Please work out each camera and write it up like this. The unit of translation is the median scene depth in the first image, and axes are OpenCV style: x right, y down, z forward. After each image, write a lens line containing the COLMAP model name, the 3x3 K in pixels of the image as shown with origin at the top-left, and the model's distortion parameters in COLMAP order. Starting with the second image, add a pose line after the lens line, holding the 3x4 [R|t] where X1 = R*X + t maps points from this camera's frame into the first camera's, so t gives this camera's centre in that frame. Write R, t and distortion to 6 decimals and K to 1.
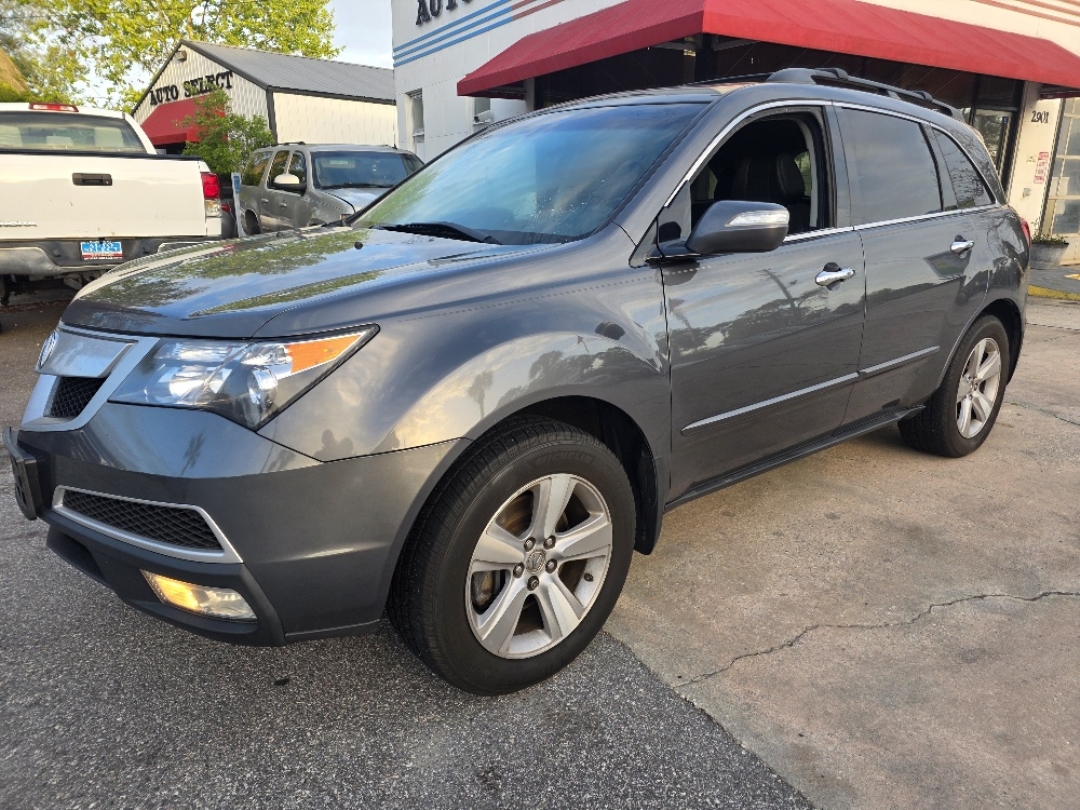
lens RADIAL K [[781.2, 0, 558.7], [0, 781.2, 403.5], [0, 0, 1]] dist [0.071664, -0.083053]
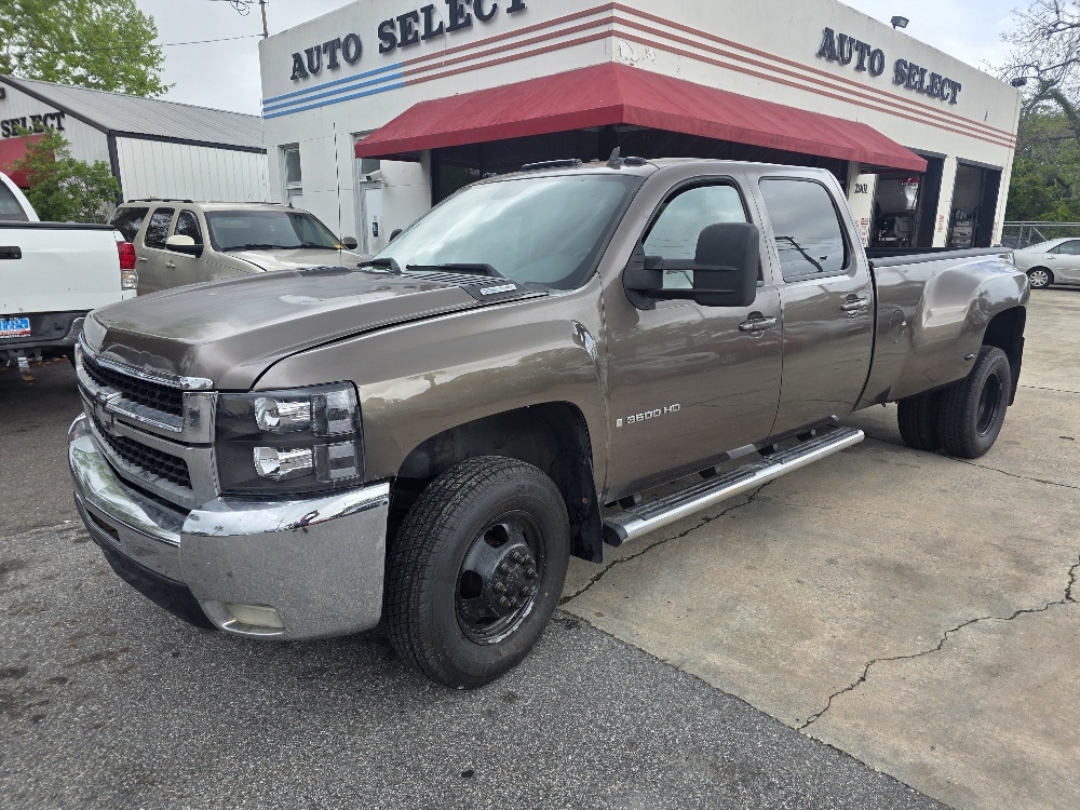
lens RADIAL K [[781.2, 0, 558.7], [0, 781.2, 403.5], [0, 0, 1]] dist [0.071664, -0.083053]
pose [[0.971651, -0.044459, 0.232200, -0.130764], [0.053113, 0.998103, -0.031148, -0.032589], [-0.230375, 0.042598, 0.972169, -0.029646]]
